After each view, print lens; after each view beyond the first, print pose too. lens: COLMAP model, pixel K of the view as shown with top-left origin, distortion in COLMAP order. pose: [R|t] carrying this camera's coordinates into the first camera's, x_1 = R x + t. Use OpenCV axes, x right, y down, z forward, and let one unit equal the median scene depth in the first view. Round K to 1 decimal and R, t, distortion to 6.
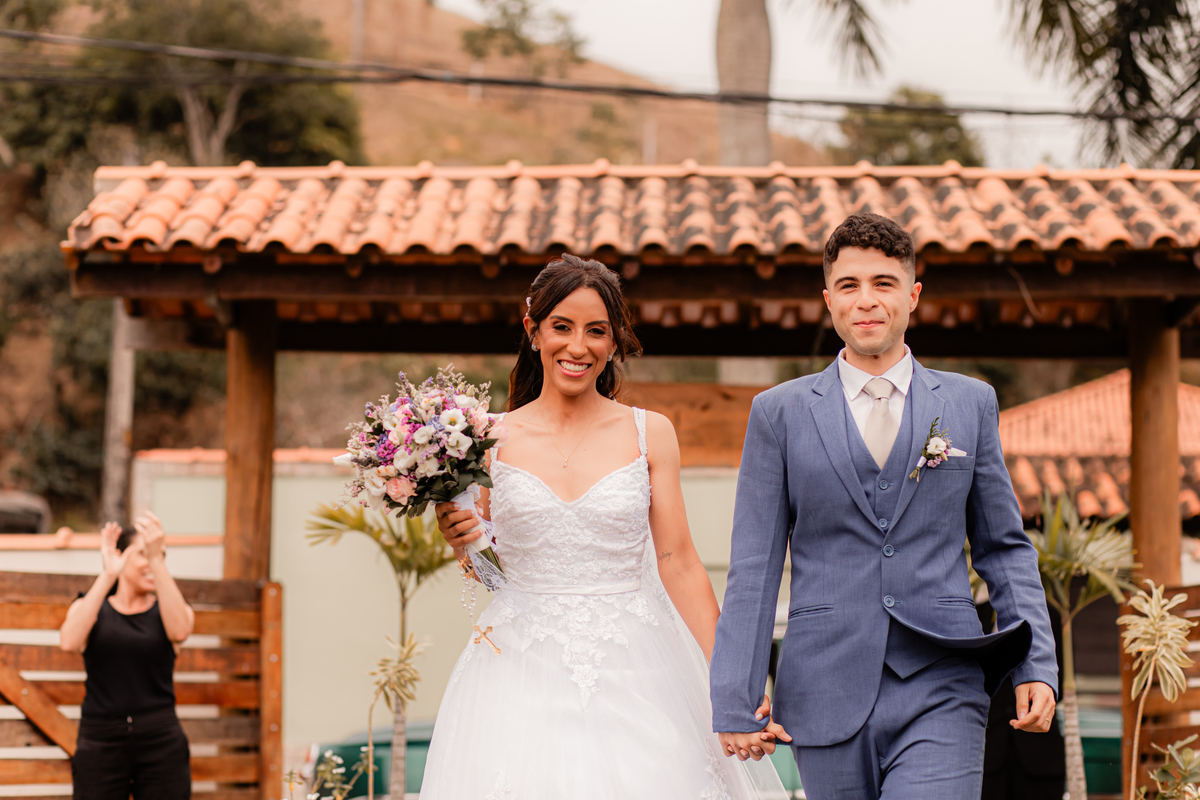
lens RADIAL K [[3112.7, 0, 600.8], [0, 3112.7, 399.7], [0, 0, 1]] dist [0.075544, 0.000000]
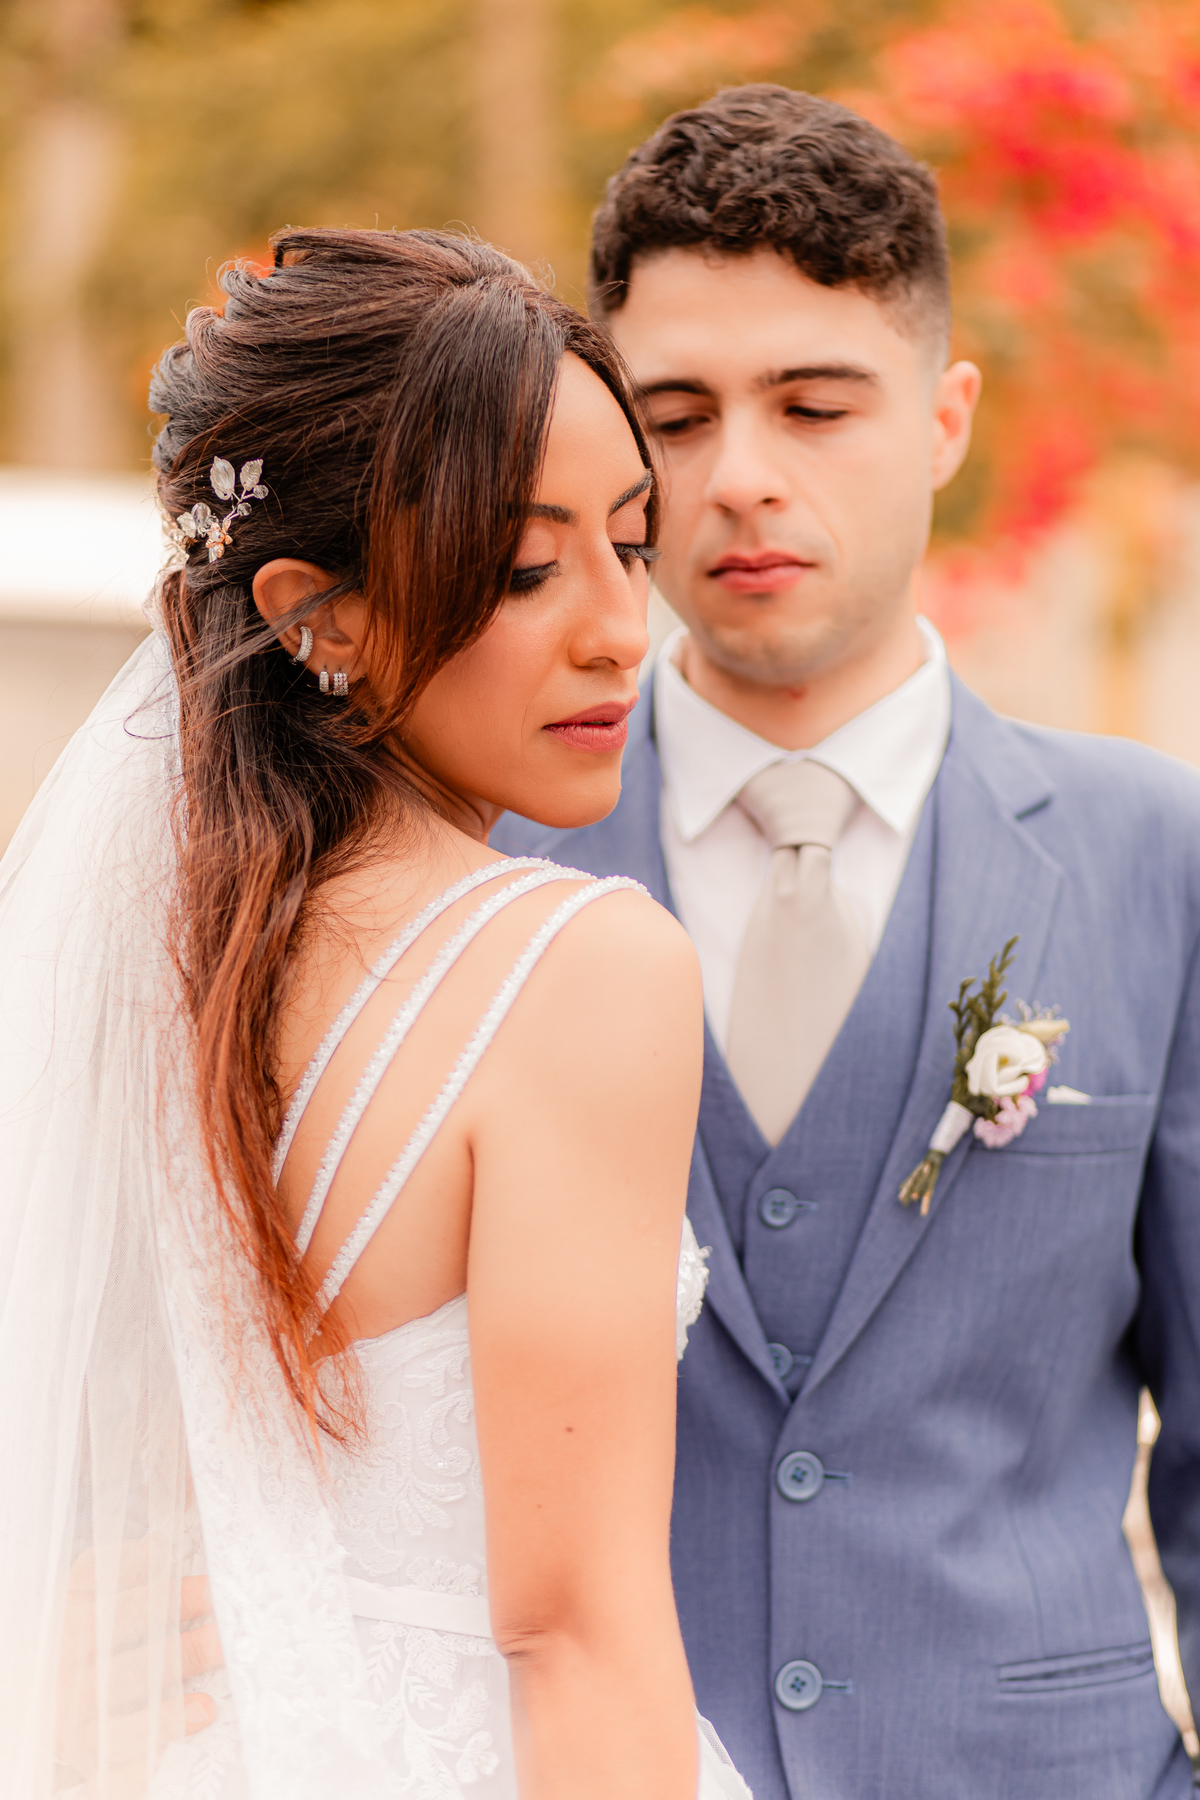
lens RADIAL K [[4669.1, 0, 598.8], [0, 4669.1, 899.3], [0, 0, 1]] dist [0.075544, 0.000000]
pose [[0.999443, 0.022777, 0.024403, 0.065285], [-0.024348, 0.997513, 0.066150, -0.022476], [-0.022836, -0.066708, 0.997511, 0.626331]]
